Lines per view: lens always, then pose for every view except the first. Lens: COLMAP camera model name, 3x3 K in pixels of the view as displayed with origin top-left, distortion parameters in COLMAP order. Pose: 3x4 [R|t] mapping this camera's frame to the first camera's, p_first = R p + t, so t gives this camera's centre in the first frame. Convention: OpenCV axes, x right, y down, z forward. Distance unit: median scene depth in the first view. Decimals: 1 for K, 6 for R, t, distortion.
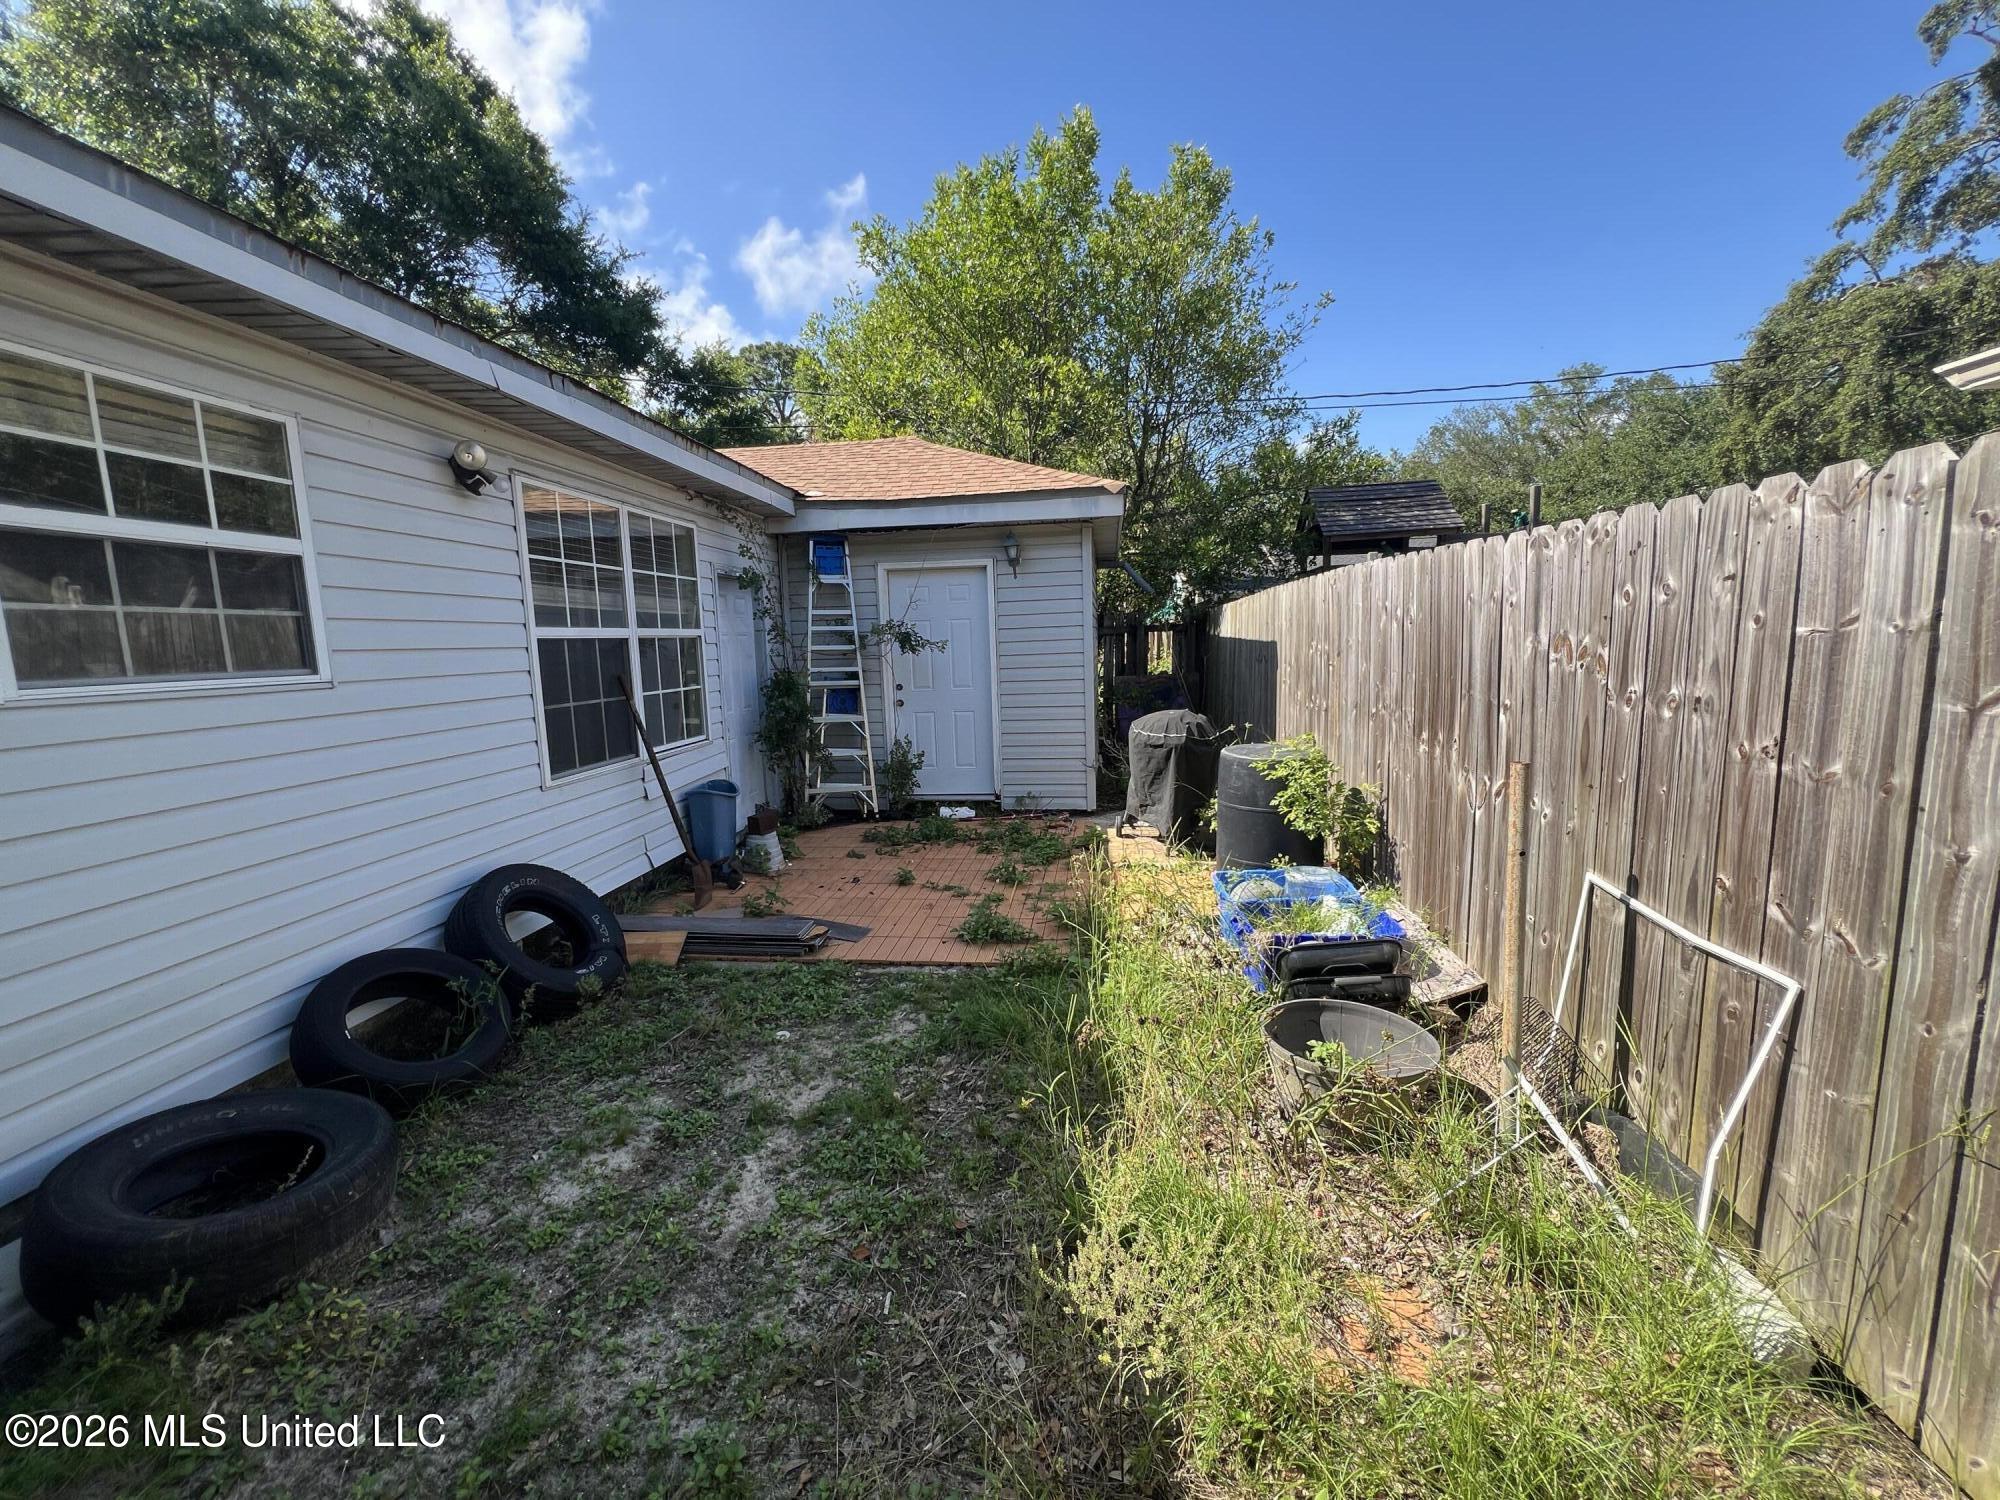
lens RADIAL K [[799.3, 0, 1002.8], [0, 799.3, 750.6], [0, 0, 1]] dist [-0.003830, 0.000529]
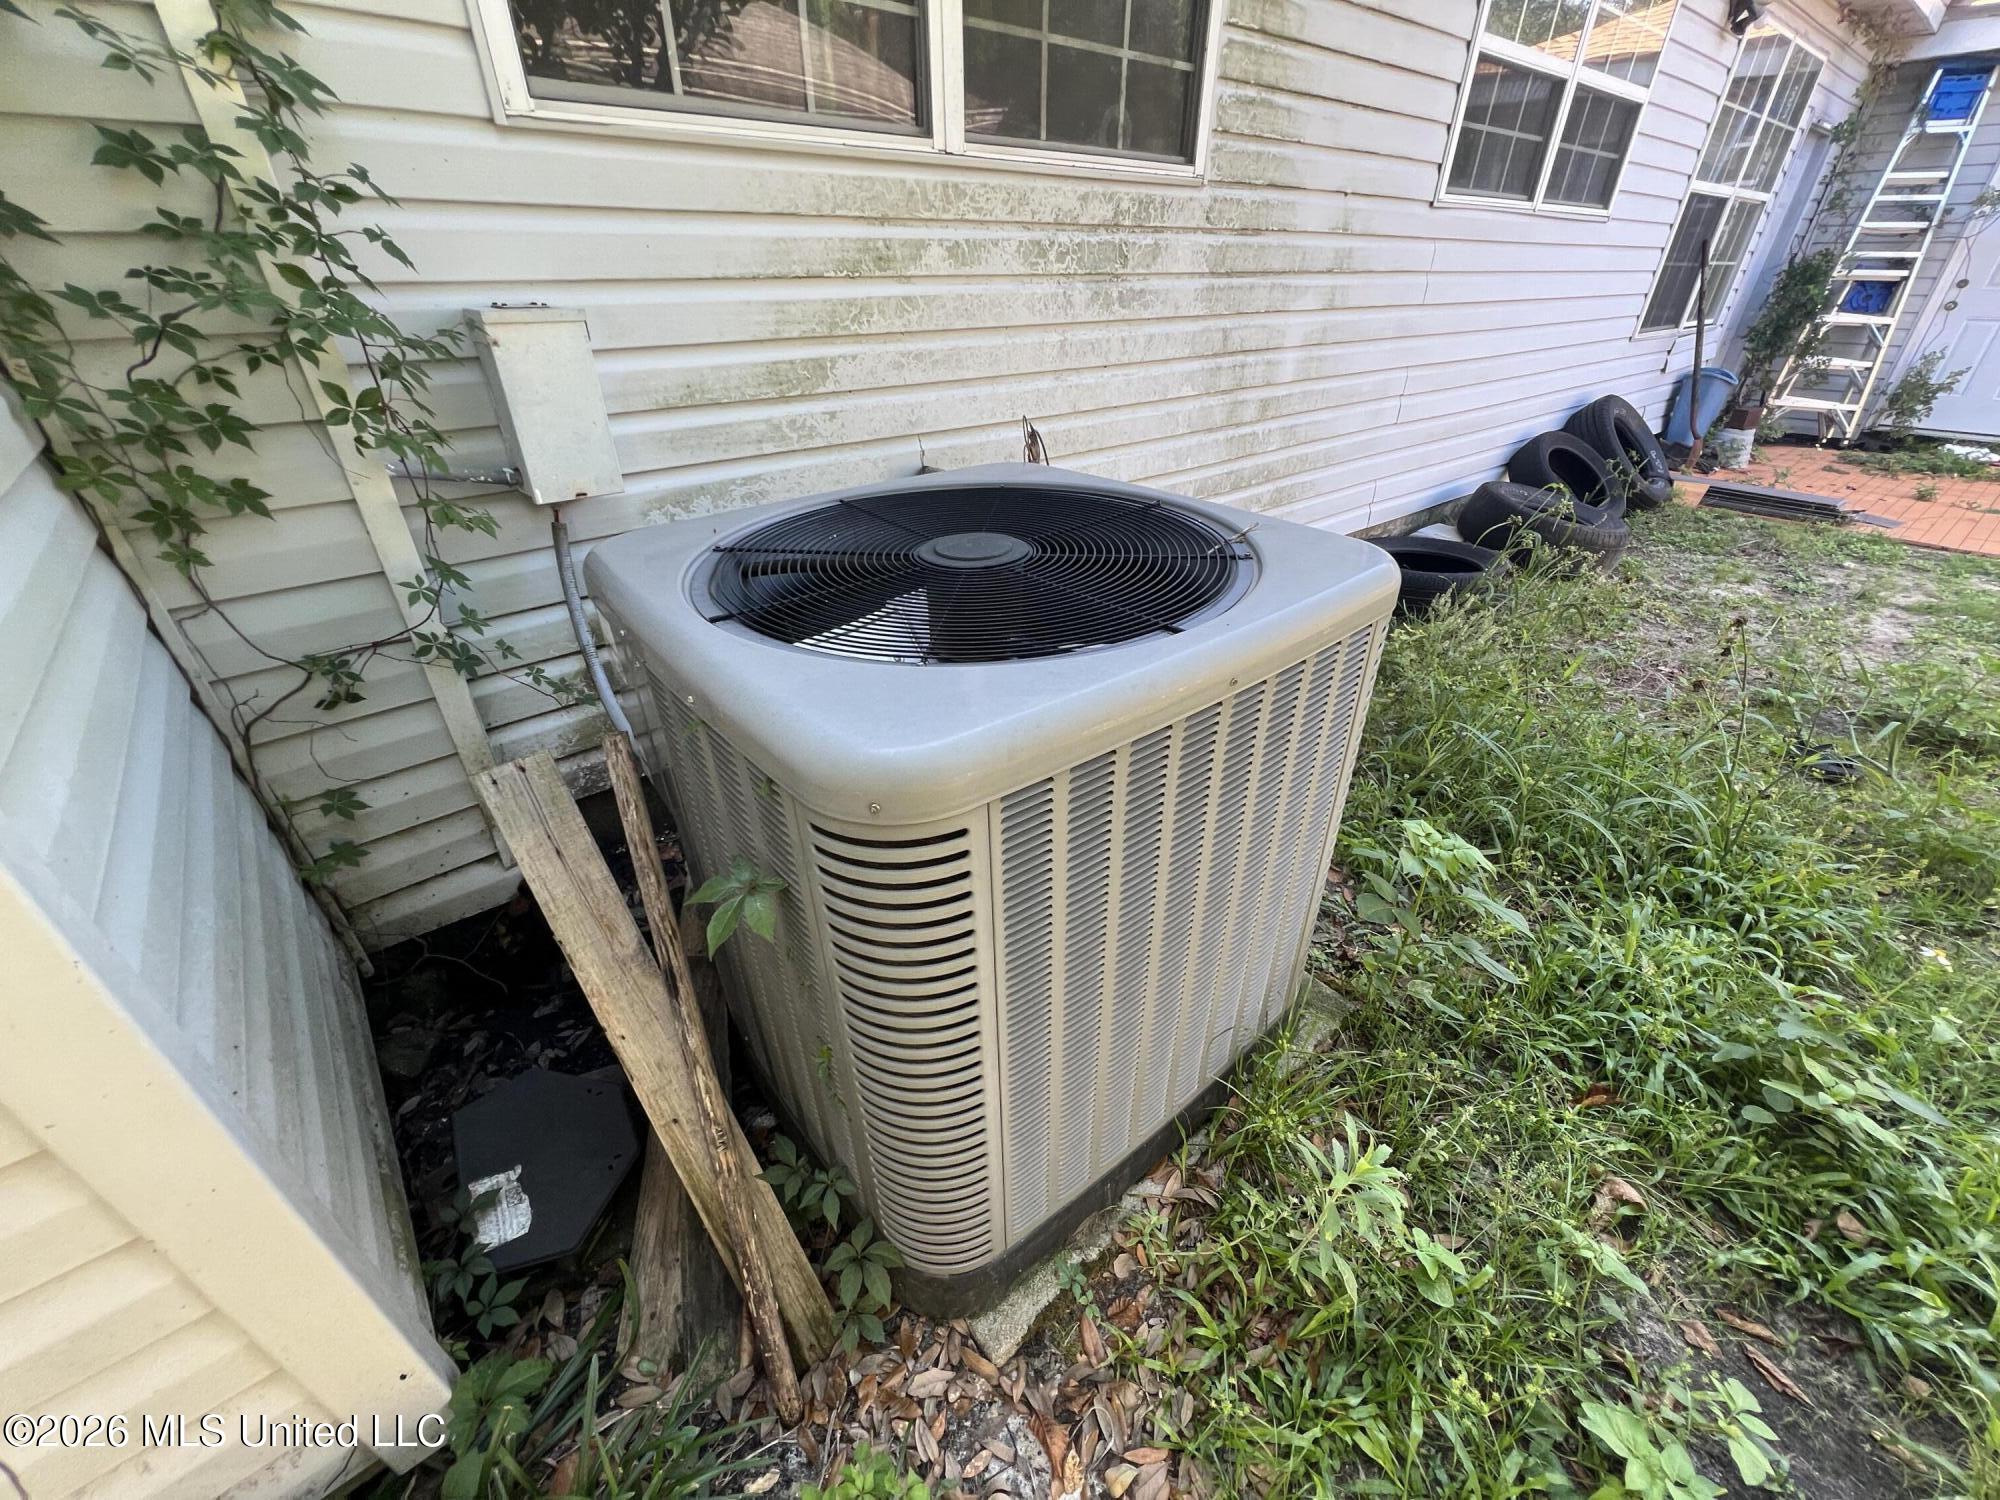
lens RADIAL K [[804.8, 0, 1000.0], [0, 804.8, 750.0], [0, 0, 1]] dist [-0.000417, -0.000082]
pose [[0.714220, 0.388272, -0.582352, -0.187529], [-0.118710, 0.887170, 0.445912, 0.105098], [0.689781, -0.249348, 0.679727, -0.406786]]
